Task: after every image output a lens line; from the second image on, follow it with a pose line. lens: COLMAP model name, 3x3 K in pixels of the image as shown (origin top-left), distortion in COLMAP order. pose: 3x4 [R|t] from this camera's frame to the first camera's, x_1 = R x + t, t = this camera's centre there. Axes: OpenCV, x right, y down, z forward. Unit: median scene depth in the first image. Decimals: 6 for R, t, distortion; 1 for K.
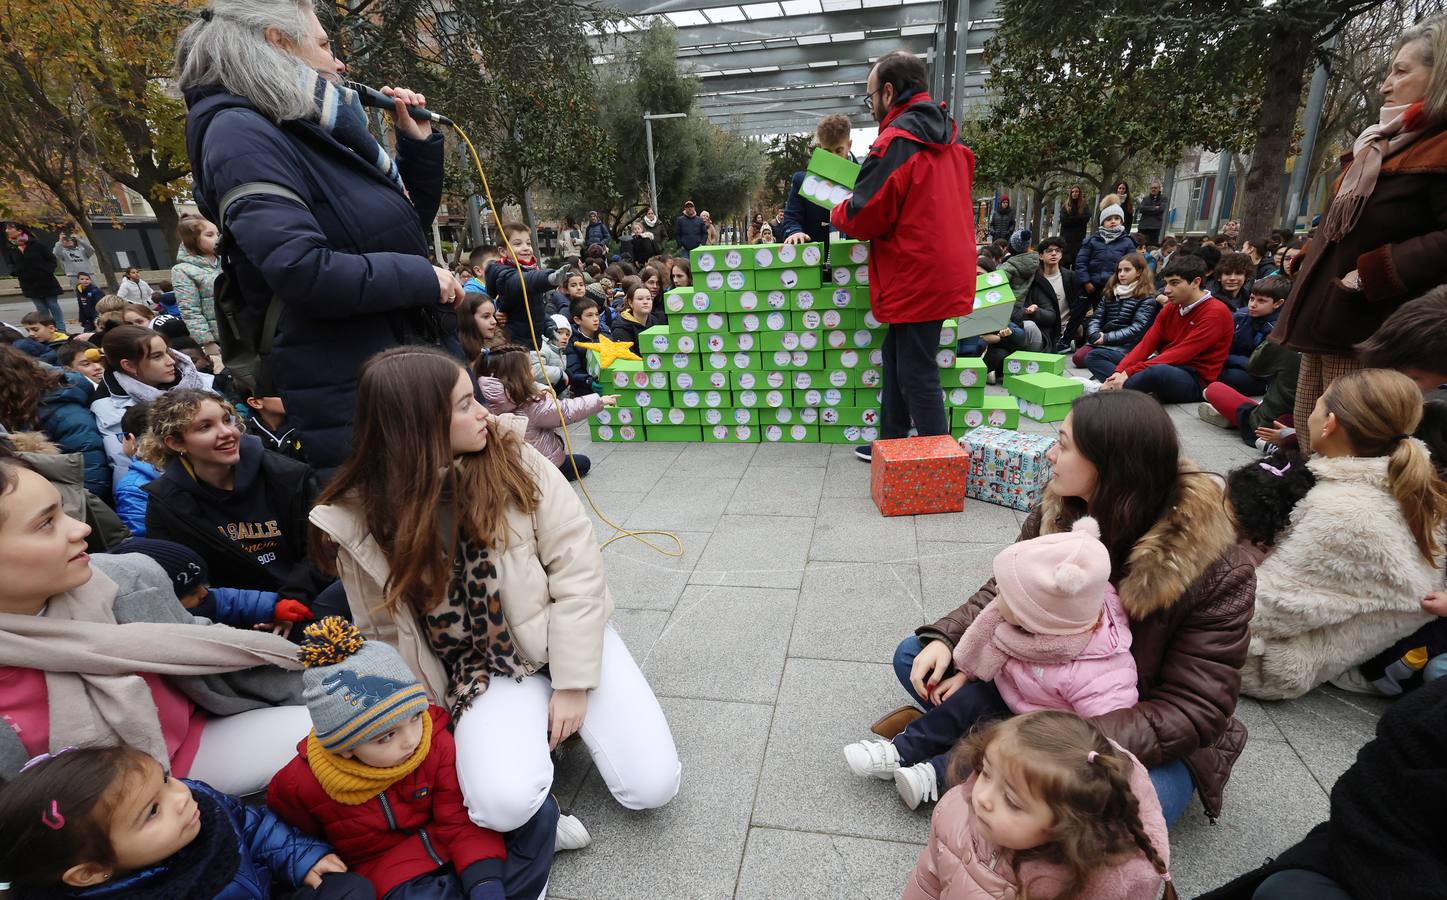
lens RADIAL K [[697.3, 0, 752.6], [0, 697.3, 508.0], [0, 0, 1]] dist [-0.001265, -0.000599]
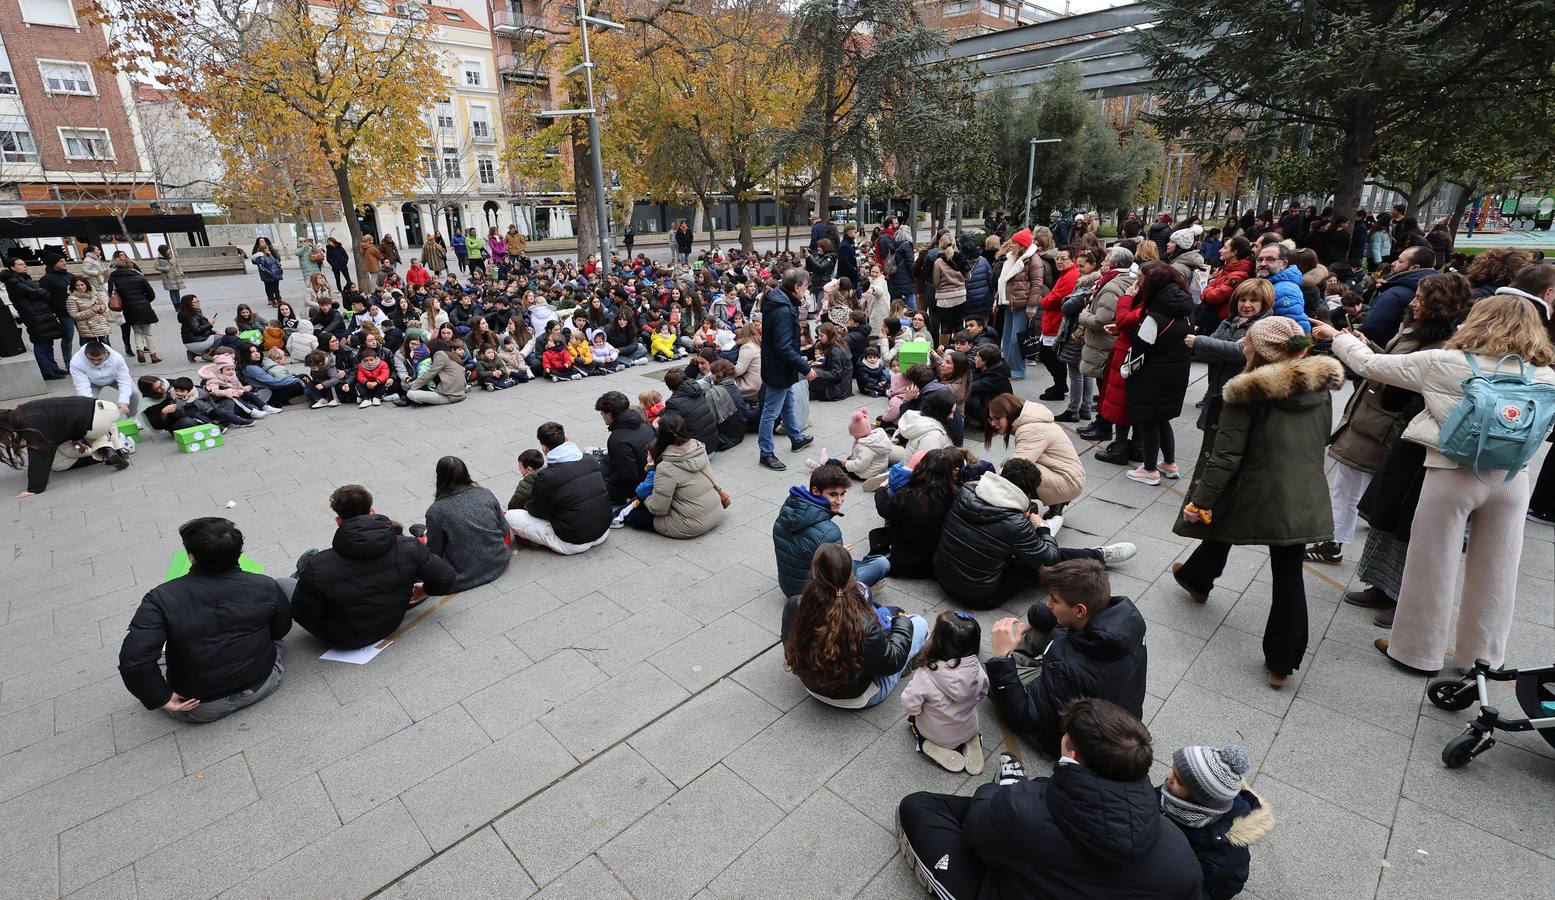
lens RADIAL K [[740.0, 0, 769.6], [0, 740.0, 454.9], [0, 0, 1]] dist [-0.004764, 0.000319]
pose [[0.810721, 0.201628, -0.549616, 0.677500], [-0.218504, 0.975192, 0.035443, 0.203821], [0.543128, 0.091359, 0.834665, -0.855675]]
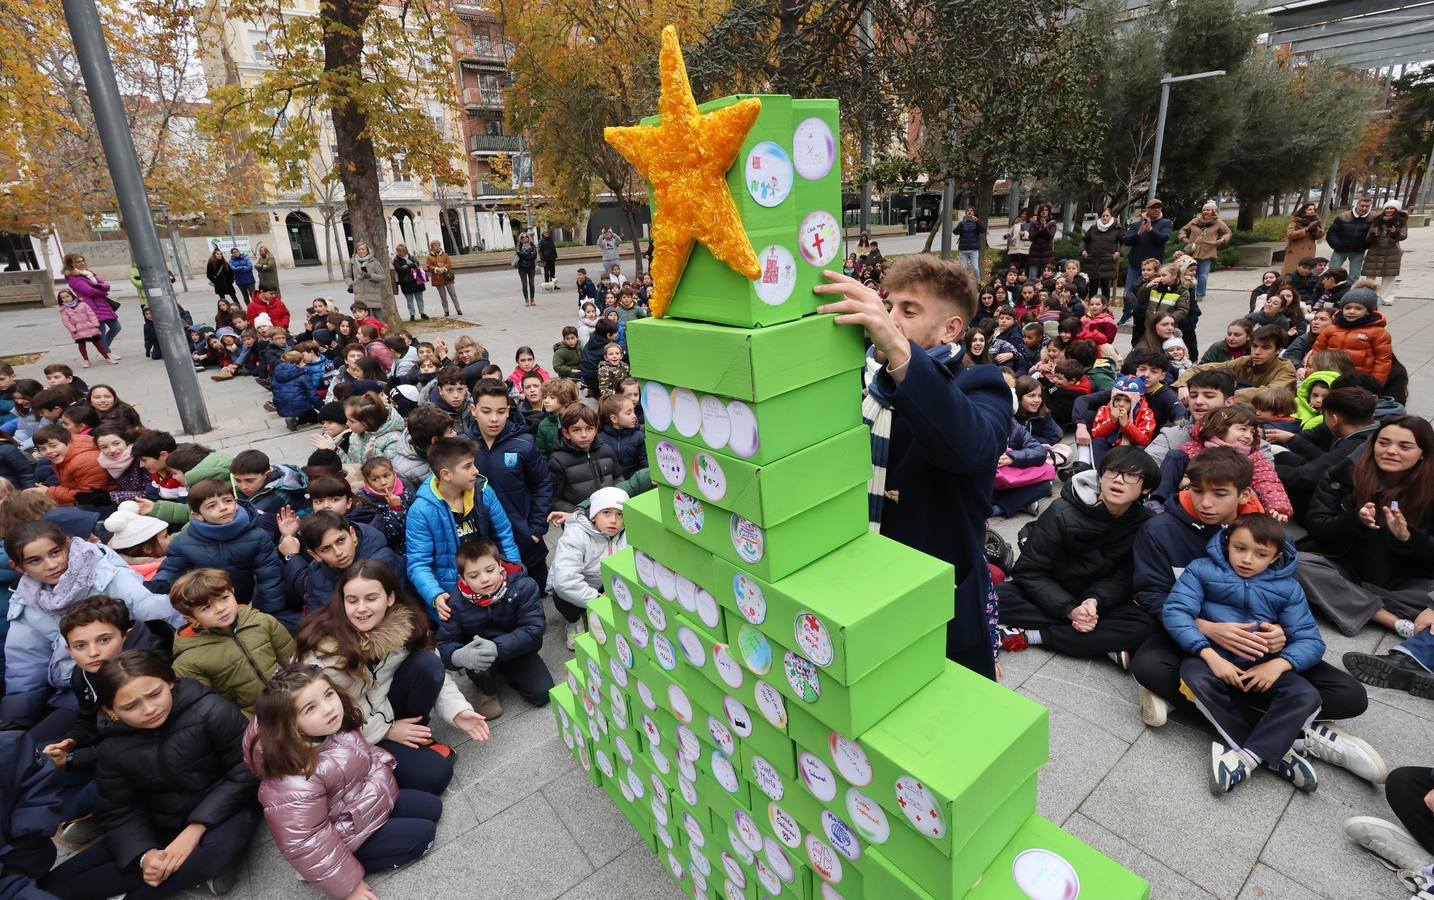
lens RADIAL K [[691.0, 0, 728.0], [0, 691.0, 423.6], [0, 0, 1]] dist [-0.001265, -0.000599]
pose [[0.746606, 0.198645, -0.634917, 0.098687], [-0.227946, 0.972994, 0.036373, -0.186986], [0.624995, 0.117570, 0.771724, 0.252215]]
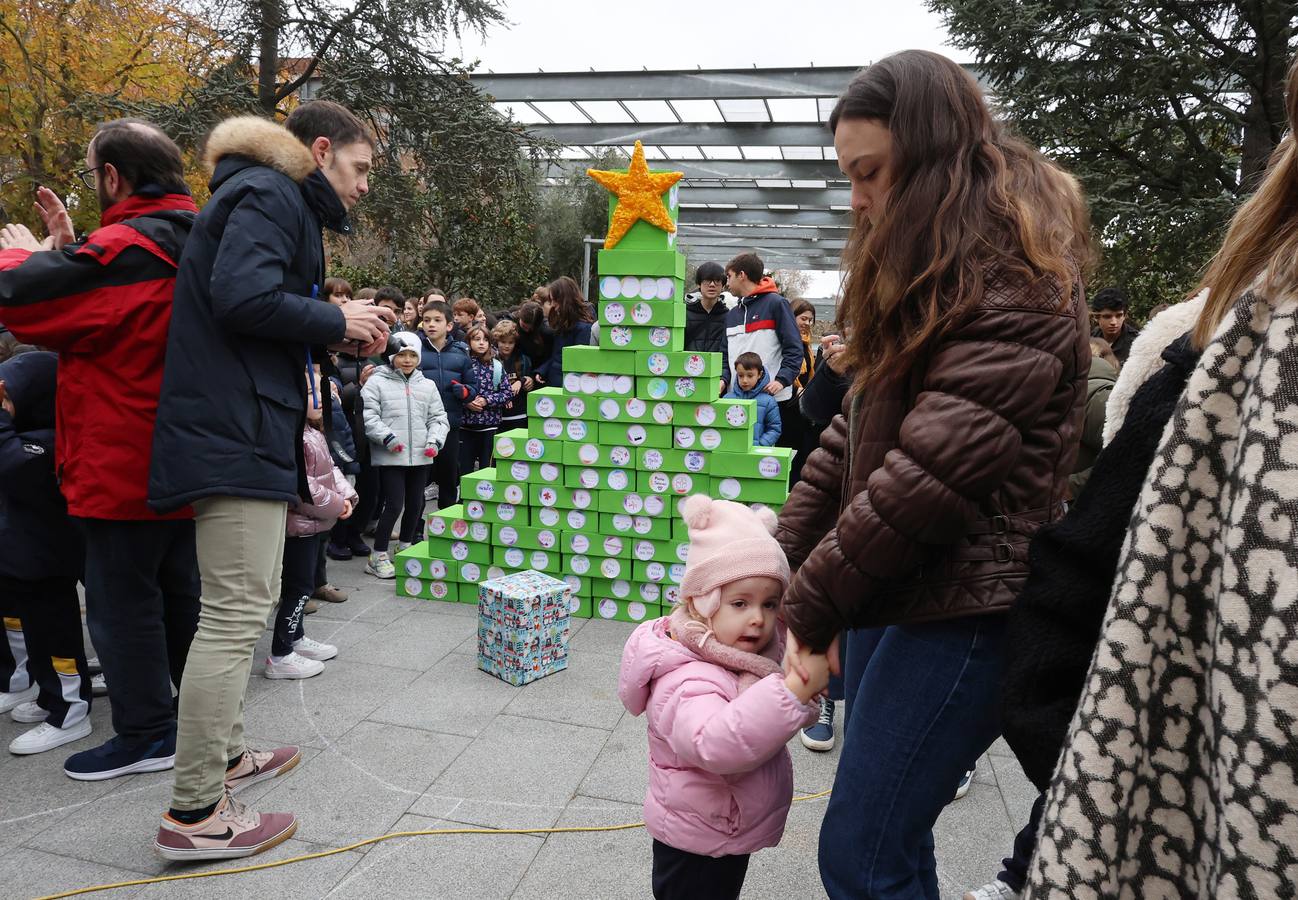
lens RADIAL K [[807.9, 0, 675.8], [0, 807.9, 473.5], [0, 0, 1]] dist [-0.005450, 0.003850]
pose [[0.994842, 0.098712, -0.023346, 0.048530], [-0.101434, 0.967116, -0.233233, -0.019562], [-0.000444, 0.234398, 0.972141, 0.013384]]
